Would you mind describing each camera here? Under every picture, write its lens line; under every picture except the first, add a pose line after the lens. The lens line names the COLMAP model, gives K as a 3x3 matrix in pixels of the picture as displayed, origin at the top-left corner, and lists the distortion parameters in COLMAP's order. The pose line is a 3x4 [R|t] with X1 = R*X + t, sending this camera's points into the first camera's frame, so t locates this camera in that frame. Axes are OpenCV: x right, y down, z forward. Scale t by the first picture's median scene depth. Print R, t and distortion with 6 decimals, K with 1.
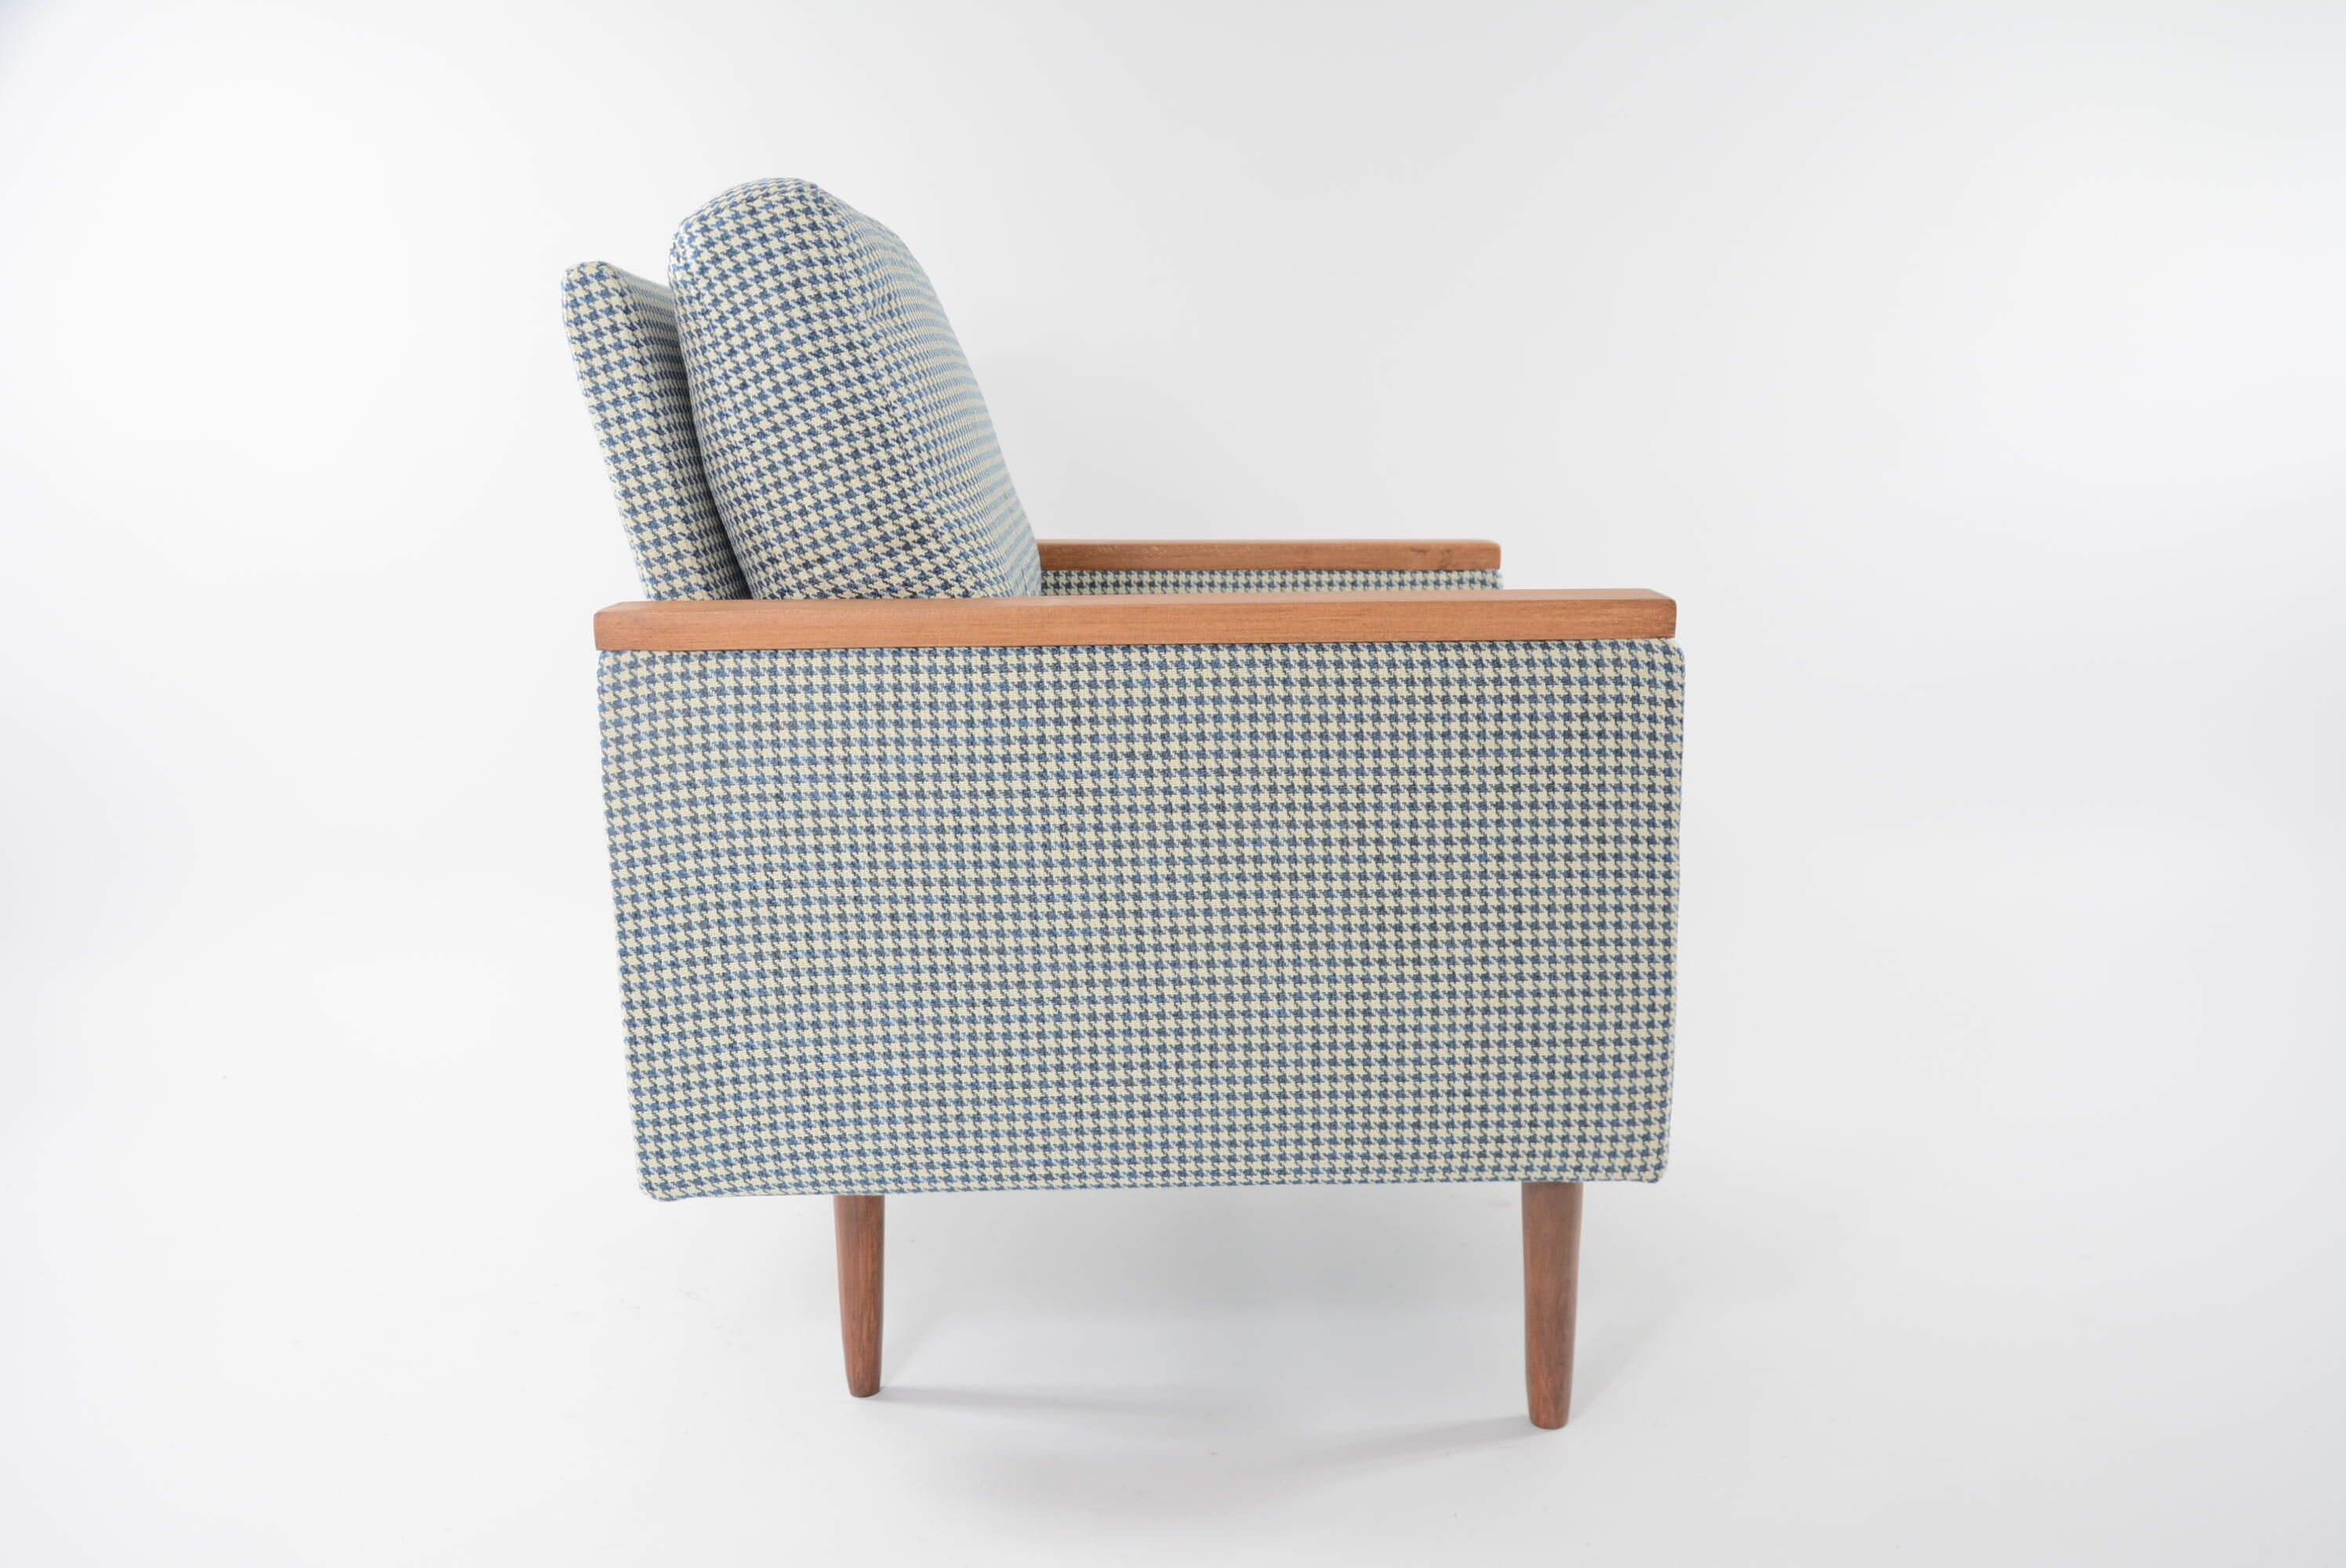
lens RADIAL K [[2145.0, 0, 1198.6], [0, 2145.0, 827.7], [0, 0, 1]] dist [-0.041643, 0.000000]
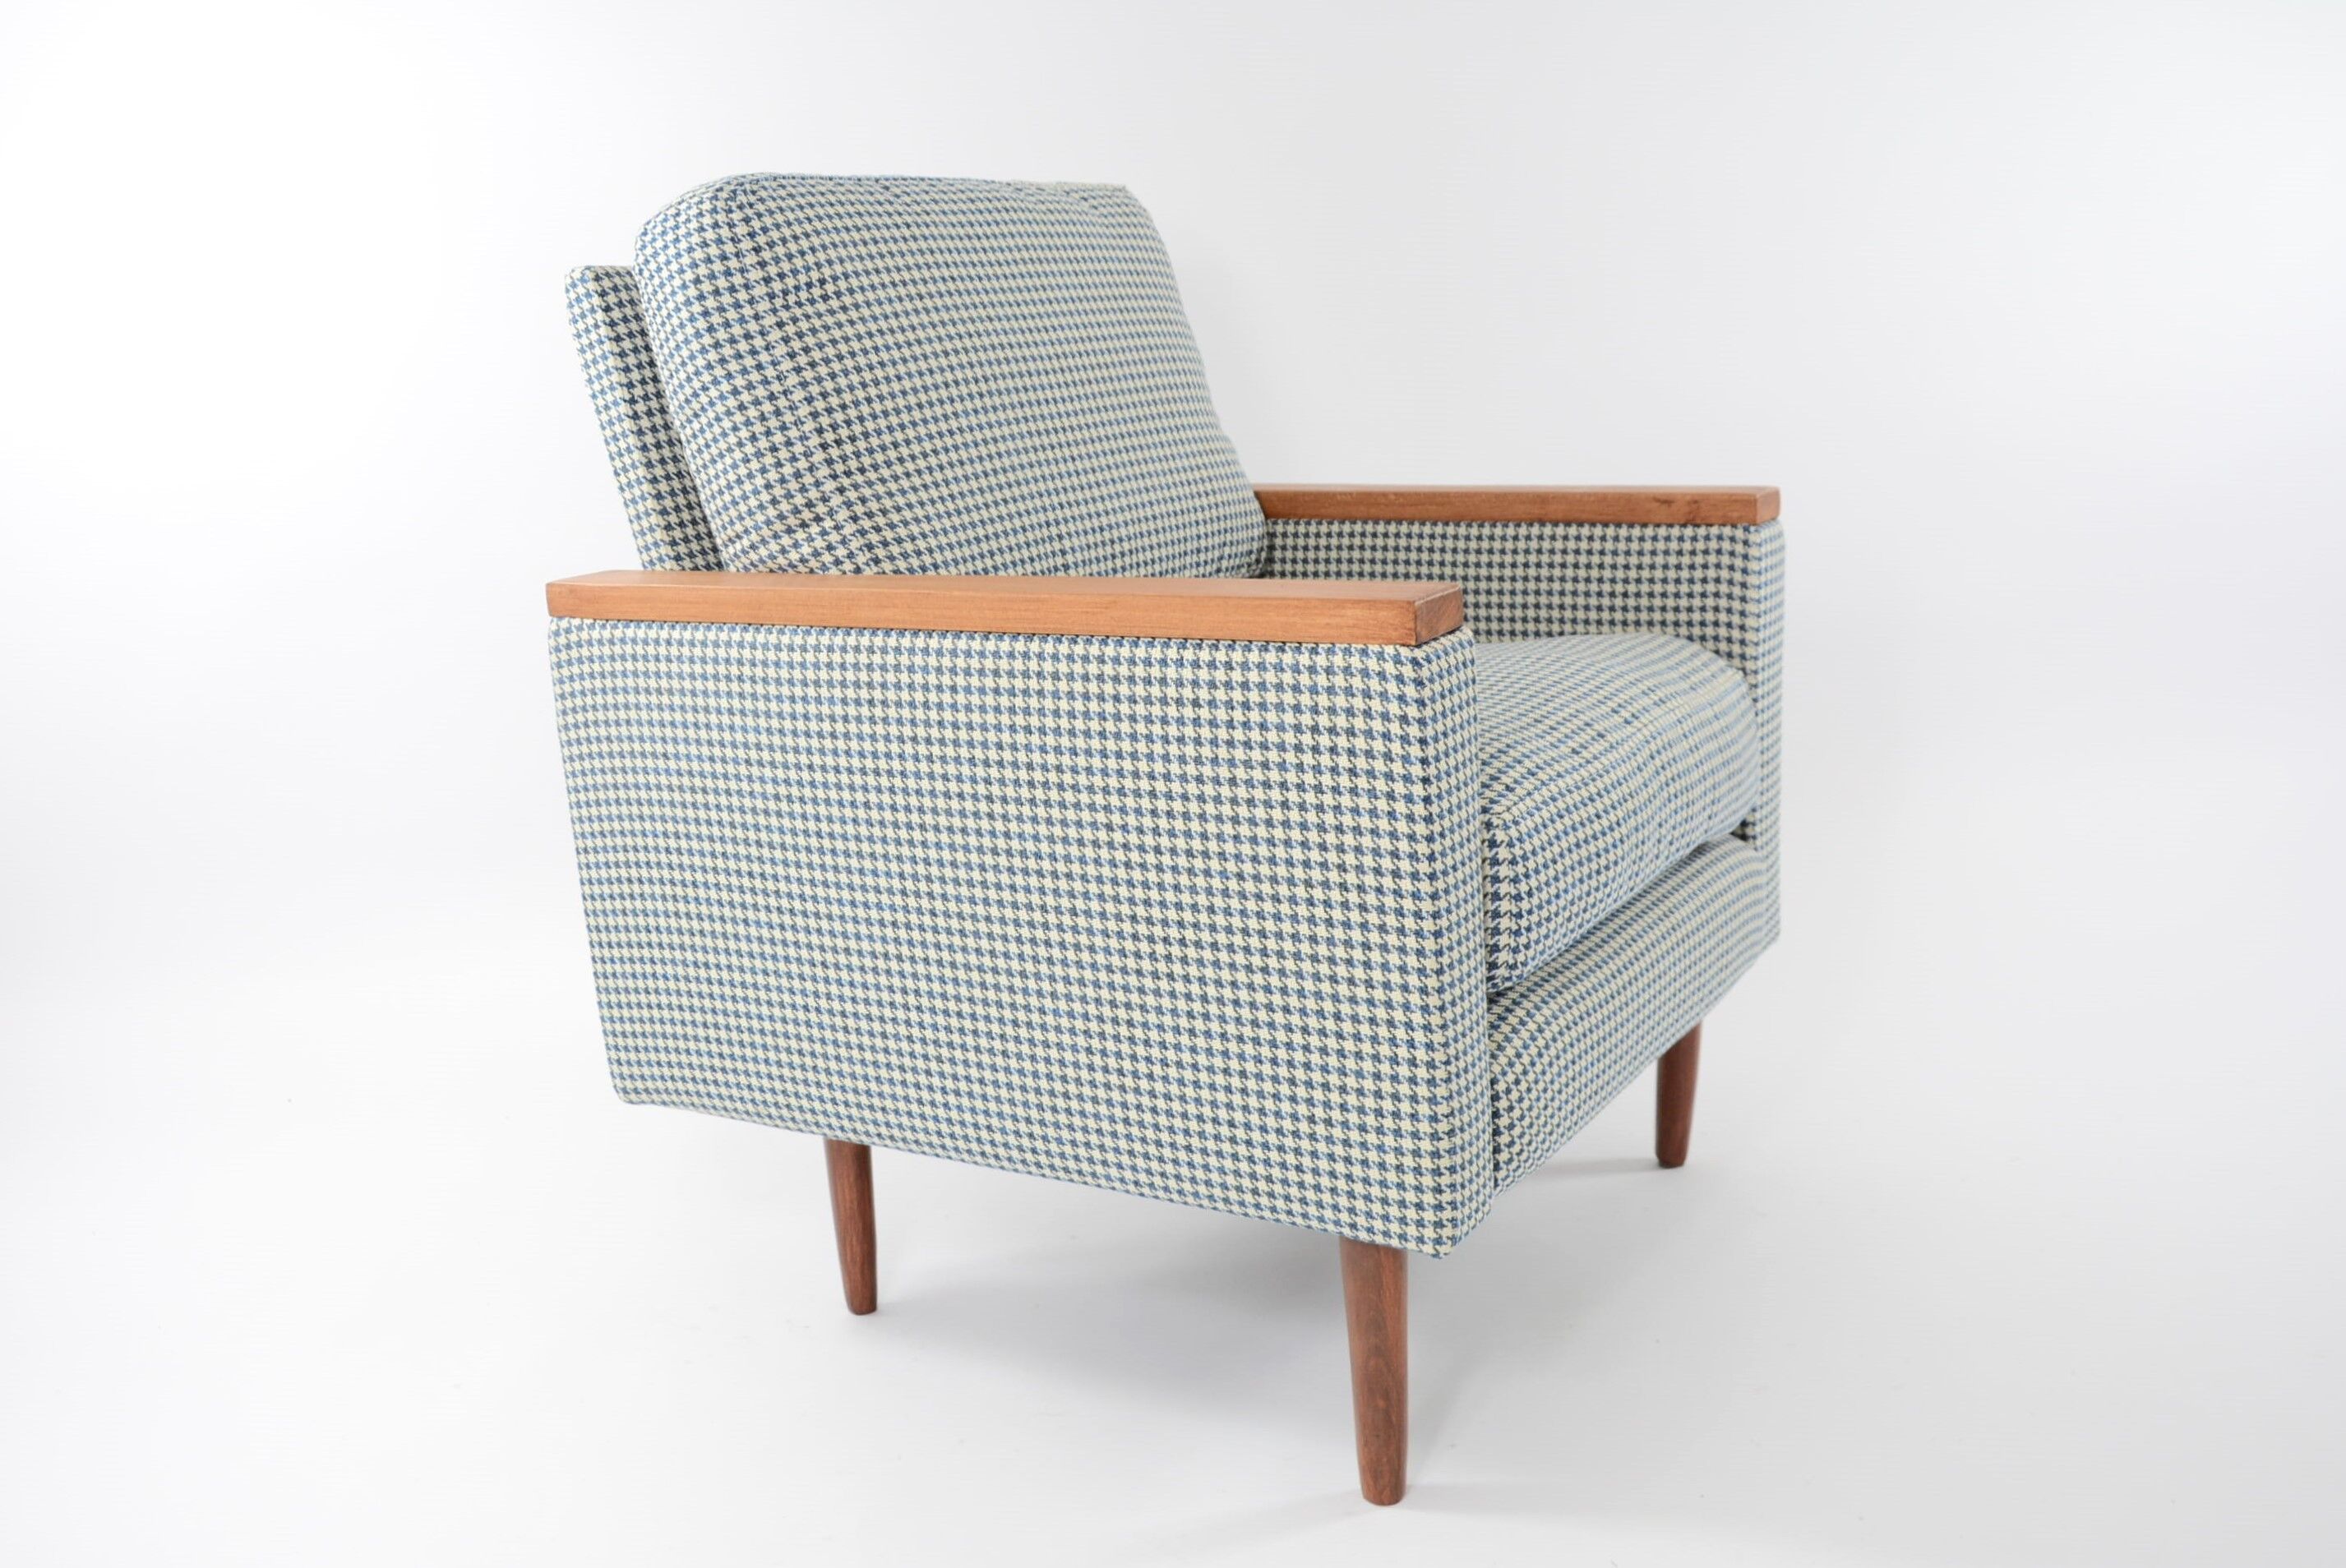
lens RADIAL K [[2144.8, 0, 1178.0], [0, 2144.8, 786.5], [0, 0, 1]] dist [-0.041643, 0.000000]
pose [[0.849366, 0.076764, -0.522192, 0.591208], [-0.055650, 0.996877, 0.056026, -0.073891], [0.524862, -0.018526, 0.850986, 0.205972]]
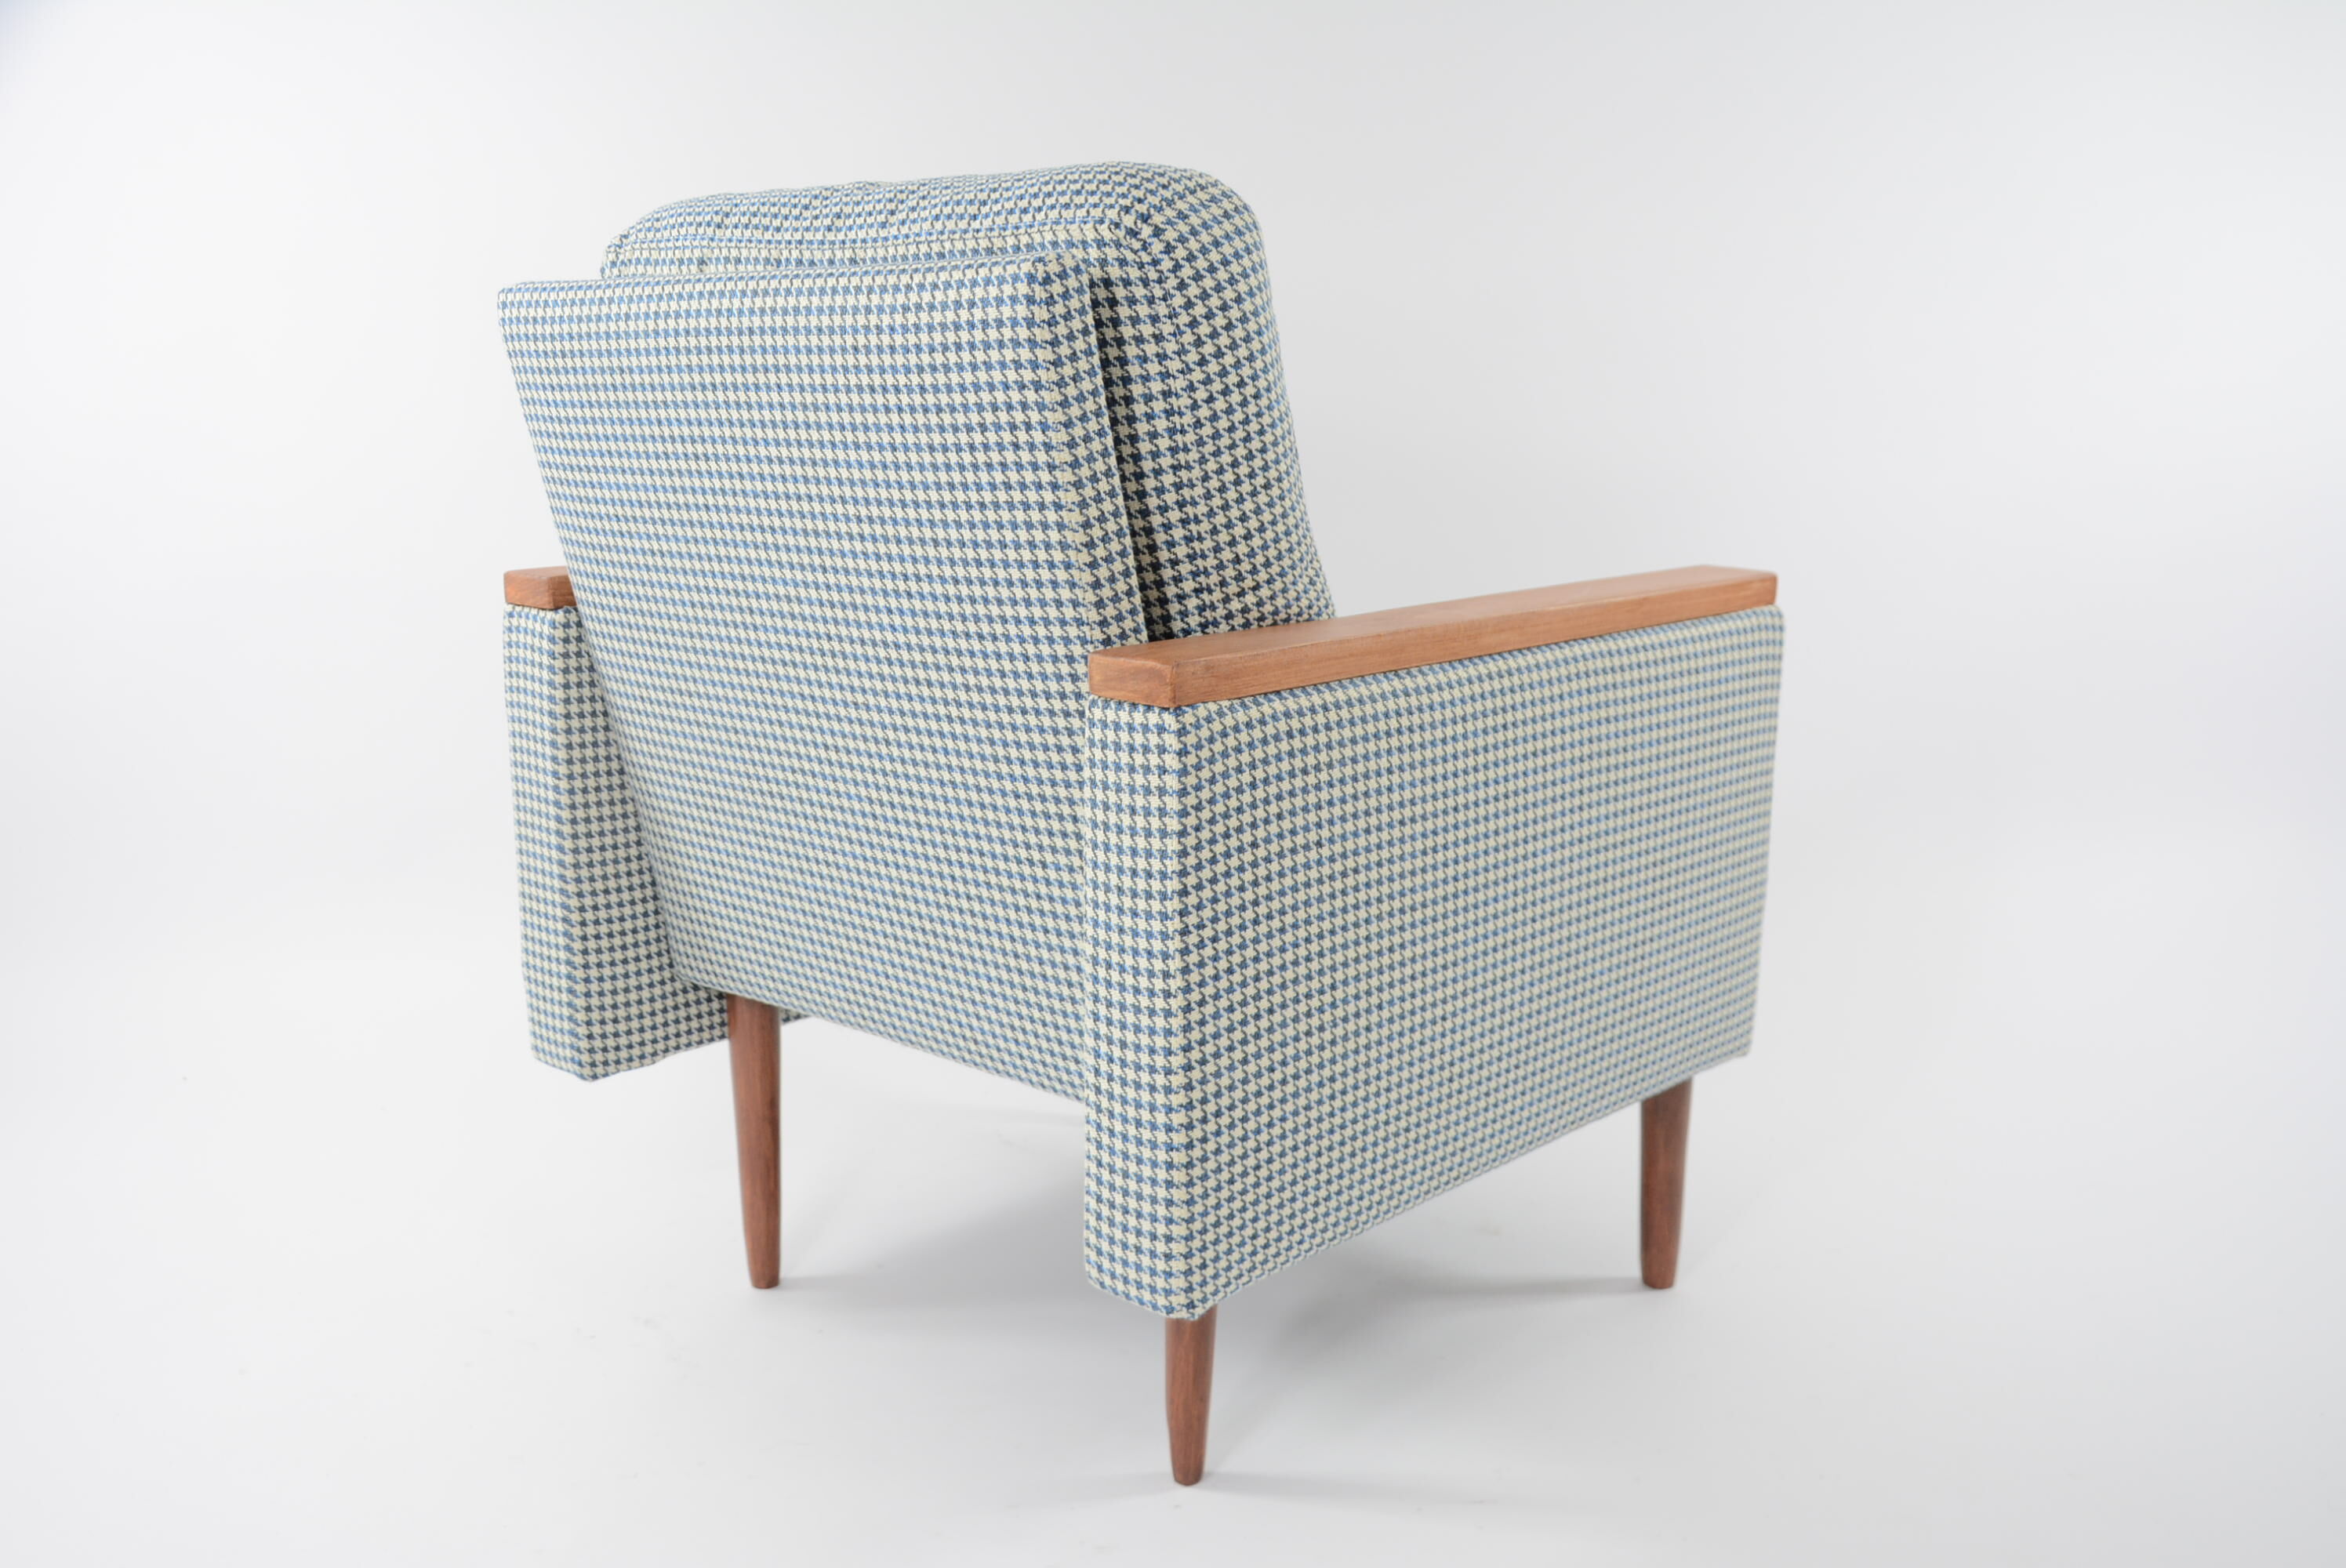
lens RADIAL K [[2268.6, 0, 1174.8], [0, 2268.6, 798.4], [0, 0, 1]] dist [0.017135, 0.000000]
pose [[0.668387, -0.133662, 0.731706, -0.945705], [0.131949, 0.989426, 0.060209, -0.100202], [-0.732016, 0.056305, 0.678956, 0.373316]]
